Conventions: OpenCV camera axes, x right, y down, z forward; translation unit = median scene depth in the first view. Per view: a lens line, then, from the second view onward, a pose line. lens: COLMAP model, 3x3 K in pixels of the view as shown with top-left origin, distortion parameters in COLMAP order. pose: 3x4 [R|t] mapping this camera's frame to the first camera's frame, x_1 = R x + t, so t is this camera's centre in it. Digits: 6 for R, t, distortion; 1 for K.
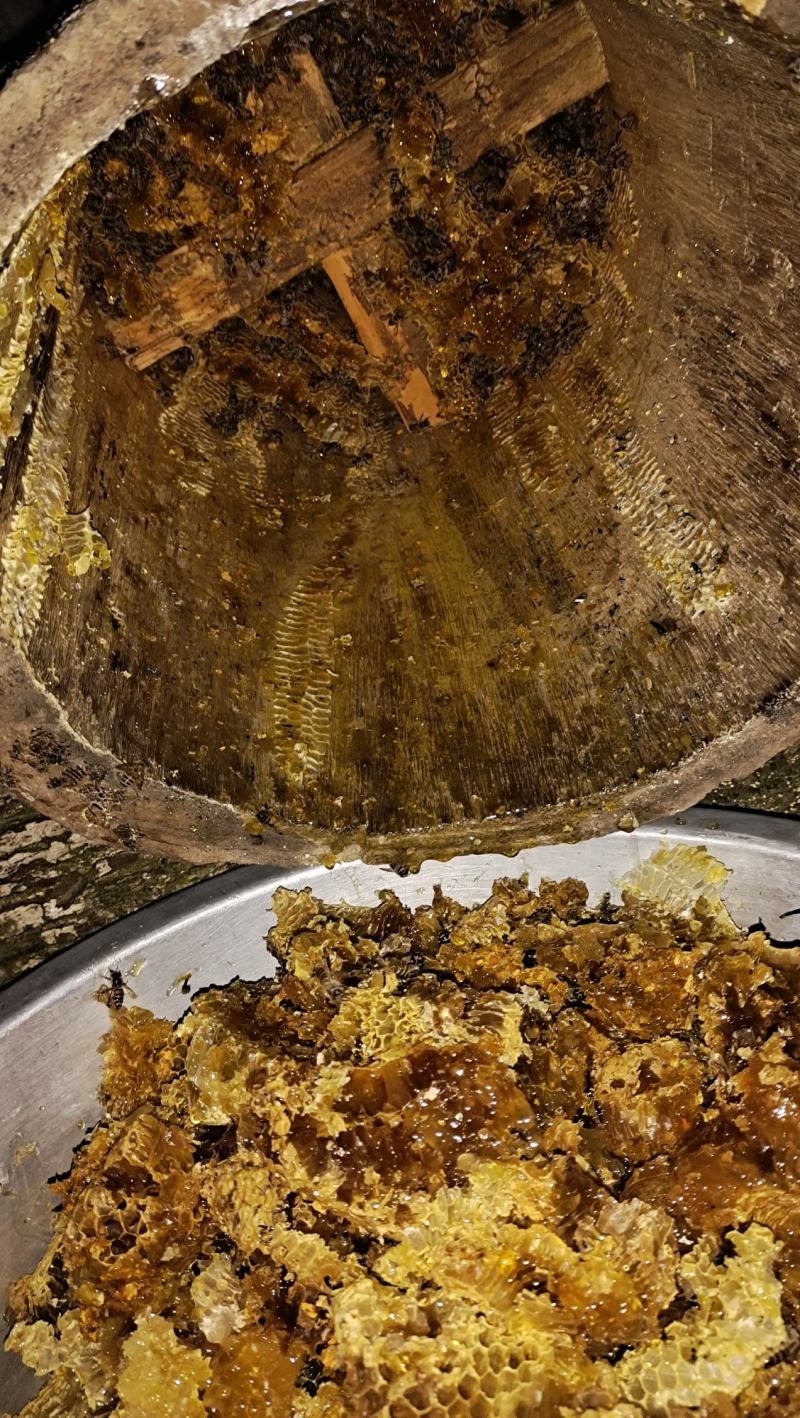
lens RADIAL K [[1123.4, 0, 399.9], [0, 1123.4, 710.7], [0, 0, 1]] dist [0.003180, -0.087295]
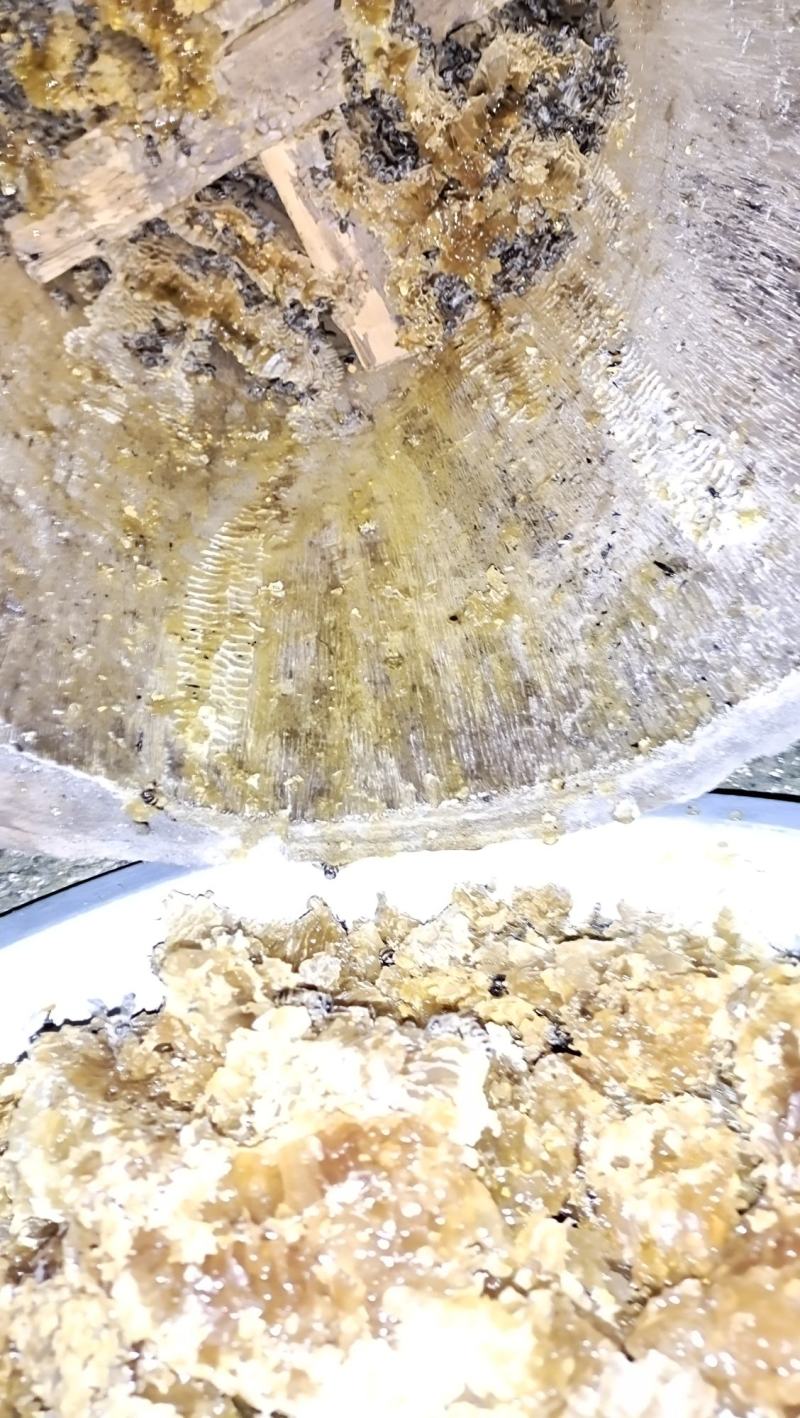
lens RADIAL K [[1123.4, 0, 400.0], [0, 1123.4, 711.9], [0, 0, 1]] dist [0.003180, -0.087295]
pose [[0.999576, 0.012473, 0.026326, 0.024683], [-0.011971, 0.999745, -0.019153, 0.046248], [-0.026558, 0.018829, 0.999470, 0.220255]]
